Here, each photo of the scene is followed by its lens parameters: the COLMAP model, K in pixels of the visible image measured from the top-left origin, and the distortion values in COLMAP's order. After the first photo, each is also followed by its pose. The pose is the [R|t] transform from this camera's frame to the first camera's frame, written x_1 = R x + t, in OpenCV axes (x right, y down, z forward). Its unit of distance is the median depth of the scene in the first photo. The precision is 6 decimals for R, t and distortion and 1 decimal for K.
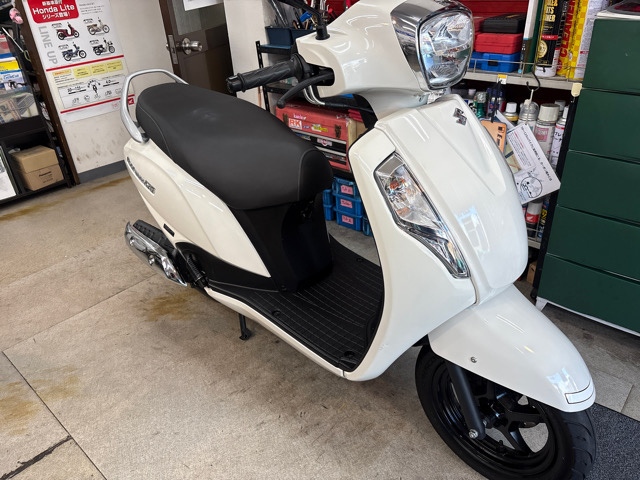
lens RADIAL K [[490.7, 0, 320.0], [0, 490.7, 240.0], [0, 0, 1]] dist [0.034953, -0.033941]
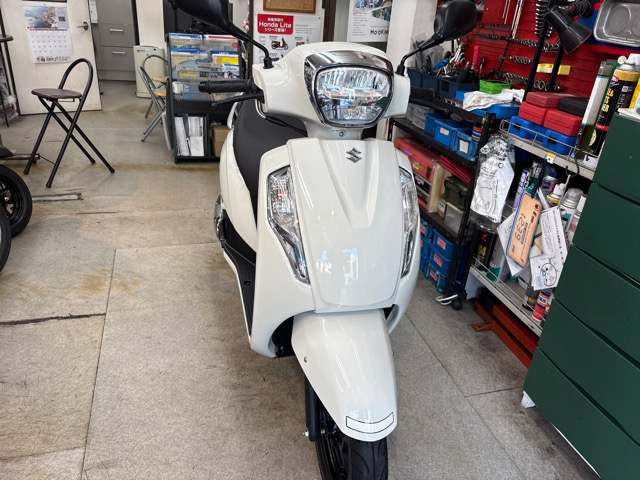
lens RADIAL K [[490.7, 0, 320.0], [0, 490.7, 240.0], [0, 0, 1]] dist [0.034953, -0.033941]
pose [[0.846681, 0.332933, -0.415074, 0.459230], [-0.358815, 0.933260, 0.016649, -0.030063], [0.392915, 0.134838, 0.909635, -0.040369]]
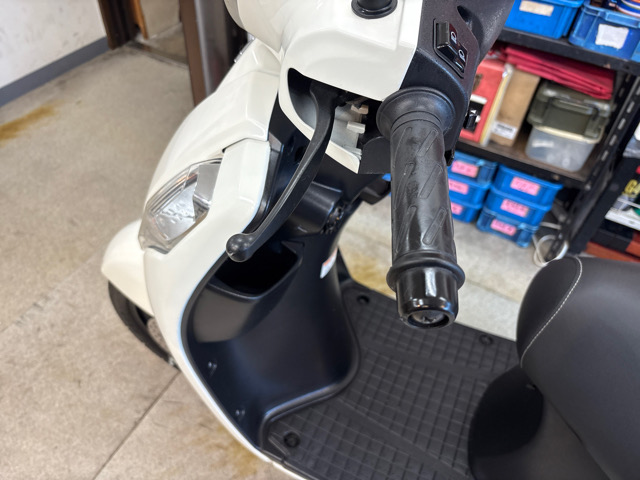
lens RADIAL K [[490.7, 0, 320.0], [0, 490.7, 240.0], [0, 0, 1]] dist [0.034953, -0.033941]
pose [[0.966248, -0.113890, 0.231069, -0.409120], [0.033771, 0.945225, 0.324669, -0.334480], [-0.255389, -0.305907, 0.917168, 0.612323]]
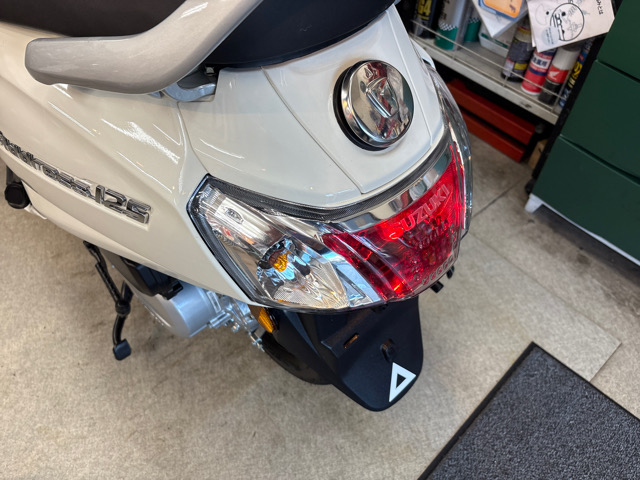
lens RADIAL K [[490.7, 0, 320.0], [0, 490.7, 240.0], [0, 0, 1]] dist [0.034953, -0.033941]
pose [[0.990772, 0.133678, -0.022405, 0.190014], [-0.116897, 0.926393, 0.357954, -0.044449], [0.068606, -0.352031, 0.933471, 0.341317]]
